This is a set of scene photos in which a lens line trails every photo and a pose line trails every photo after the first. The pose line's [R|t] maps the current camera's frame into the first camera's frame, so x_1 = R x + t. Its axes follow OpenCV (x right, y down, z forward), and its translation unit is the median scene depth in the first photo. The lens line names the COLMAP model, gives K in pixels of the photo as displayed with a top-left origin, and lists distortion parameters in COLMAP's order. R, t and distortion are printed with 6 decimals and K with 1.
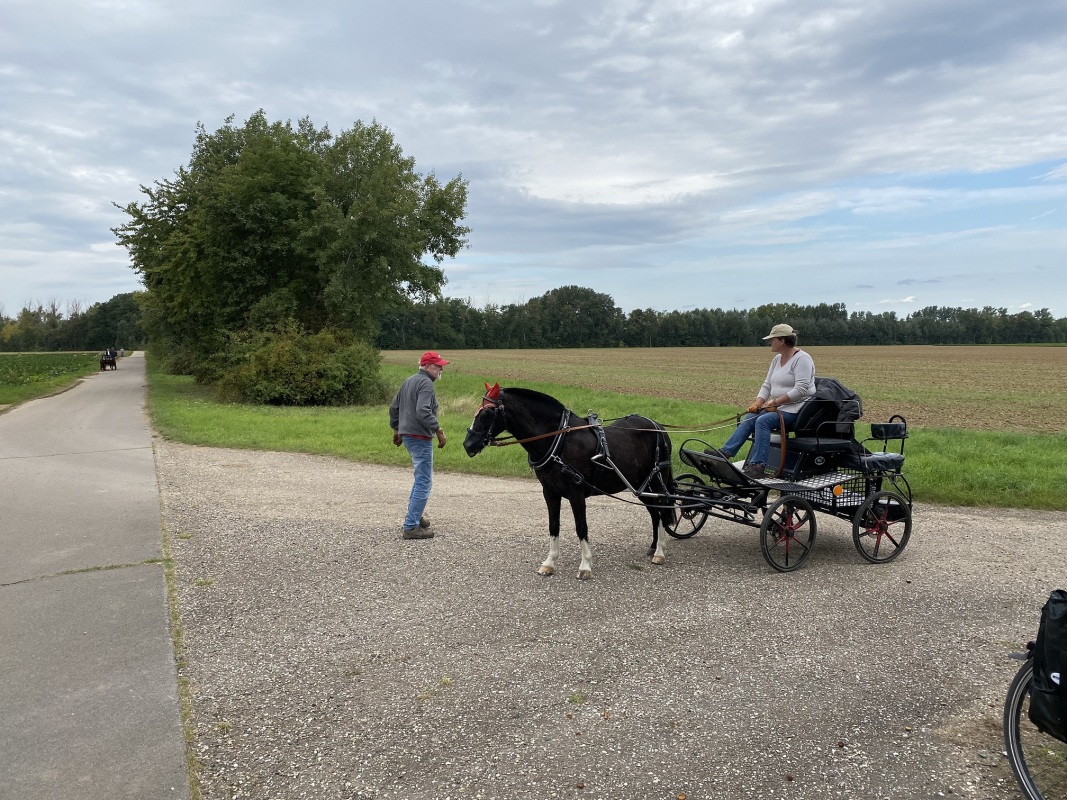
lens RADIAL K [[810.2, 0, 539.4], [0, 810.2, 404.1], [0, 0, 1]] dist [0.040630, -0.051800]
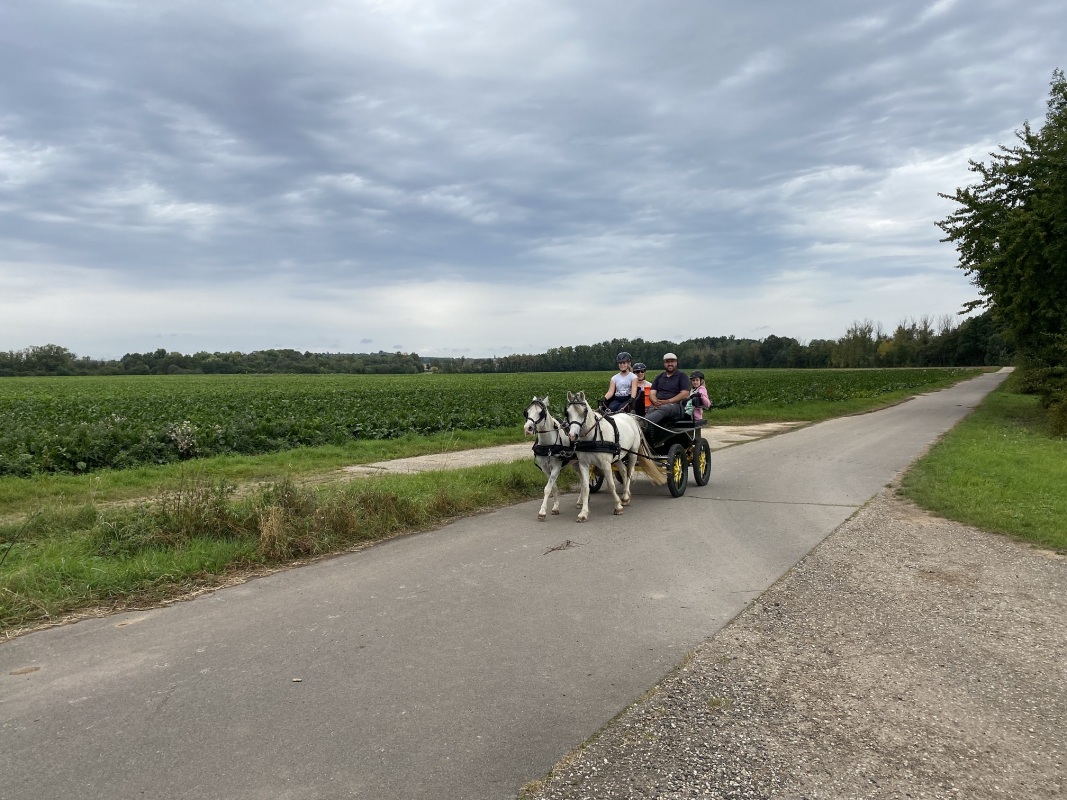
lens RADIAL K [[801.0, 0, 533.4], [0, 801.0, 405.7], [0, 0, 1]] dist [0.012508, -0.005732]
pose [[0.536889, 0.040628, -0.842674, -0.035440], [-0.055035, 0.998399, 0.013072, -0.011192], [0.841856, 0.039358, 0.538266, 0.208674]]
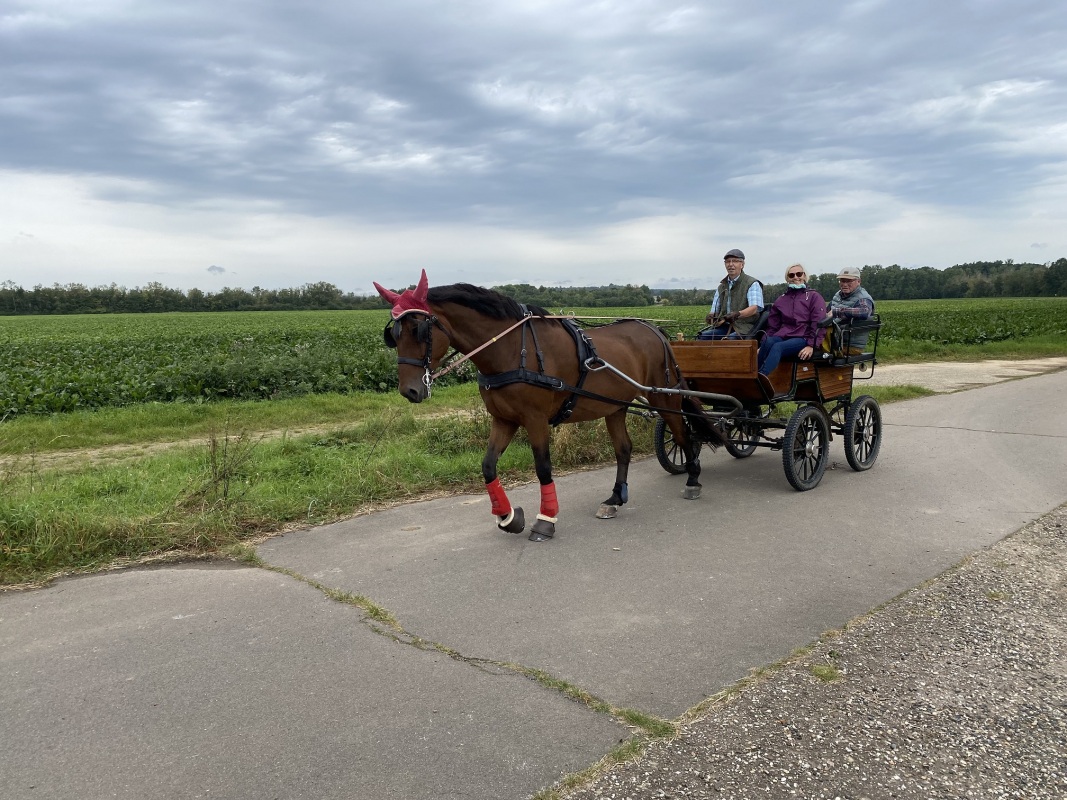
lens RADIAL K [[807.1, 0, 535.5], [0, 807.1, 399.6], [0, 0, 1]] dist [0.033578, -0.040917]
pose [[0.282860, 0.114466, -0.952307, -0.013569], [-0.054090, 0.993177, 0.103312, -0.008874], [0.957635, 0.022287, 0.287121, 0.181507]]
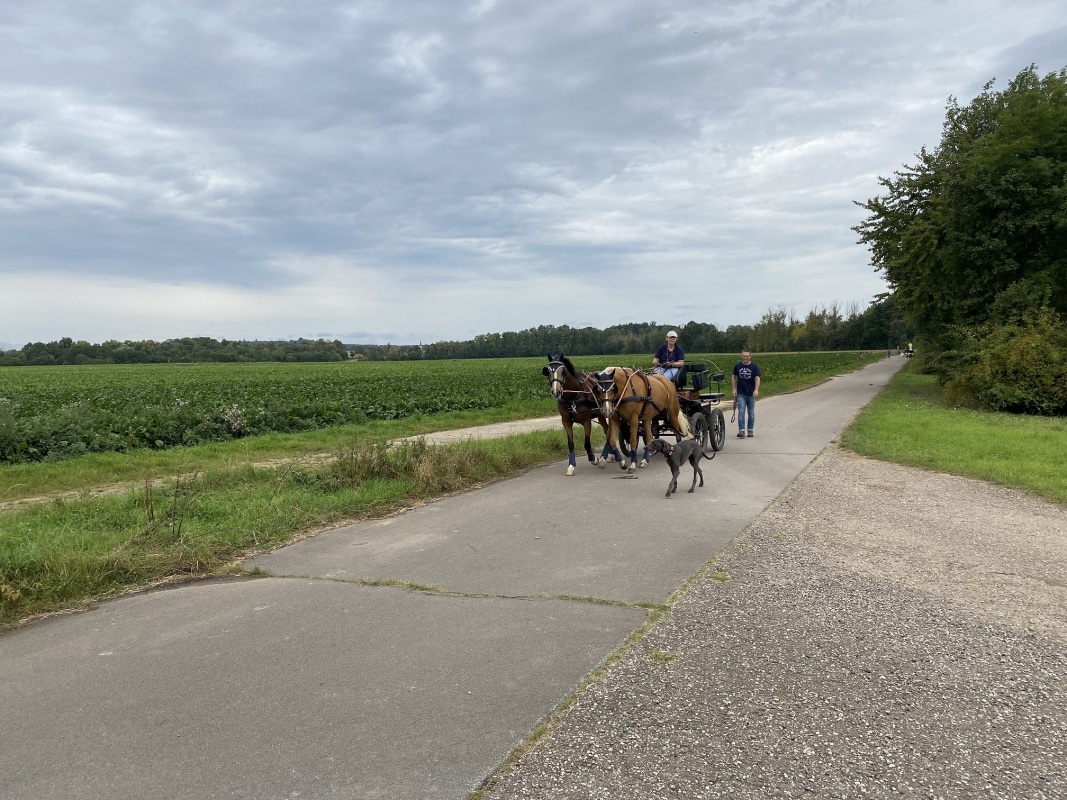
lens RADIAL K [[810.2, 0, 539.4], [0, 810.2, 404.1], [0, 0, 1]] dist [0.040630, -0.051800]
pose [[0.625951, 0.044058, -0.778616, 0.018758], [-0.042914, 0.998836, 0.022020, -0.004939], [0.778680, 0.019630, 0.627114, 0.090934]]
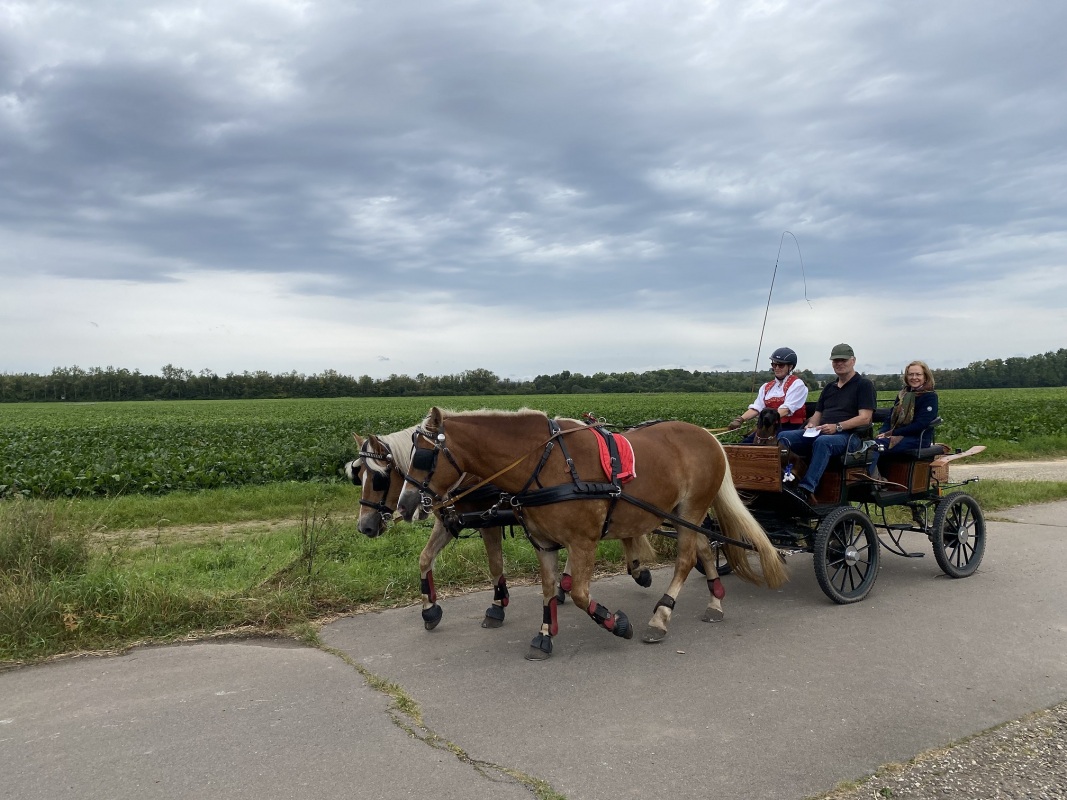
lens RADIAL K [[811.7, 0, 536.5], [0, 811.7, 407.4], [0, 0, 1]] dist [0.042299, -0.050472]
pose [[0.096887, 0.023480, -0.995018, -0.013410], [-0.056762, 0.998225, 0.018029, -0.009546], [0.993675, 0.054733, 0.098048, 0.203501]]
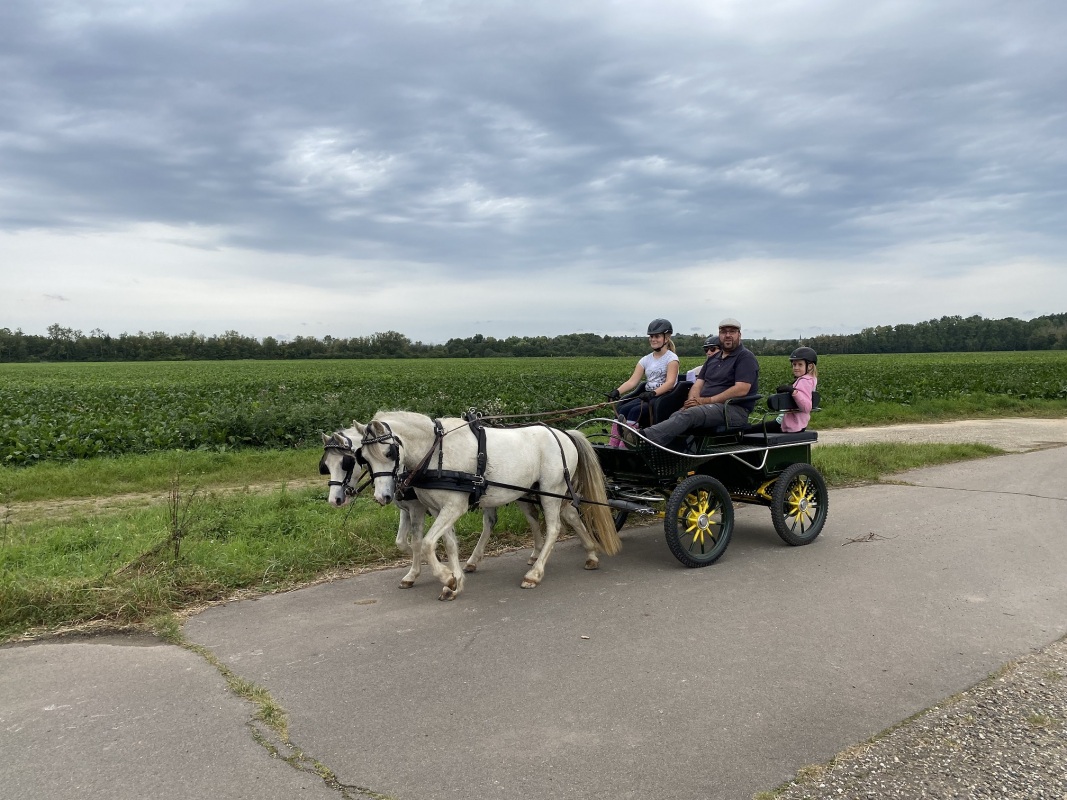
lens RADIAL K [[809.8, 0, 538.7], [0, 809.8, 403.9], [0, 0, 1]] dist [0.026794, -0.030408]
pose [[0.205203, 0.063895, -0.976632, -0.030969], [-0.060847, 0.996769, 0.052428, -0.009738], [0.976826, 0.048667, 0.208428, 0.209414]]
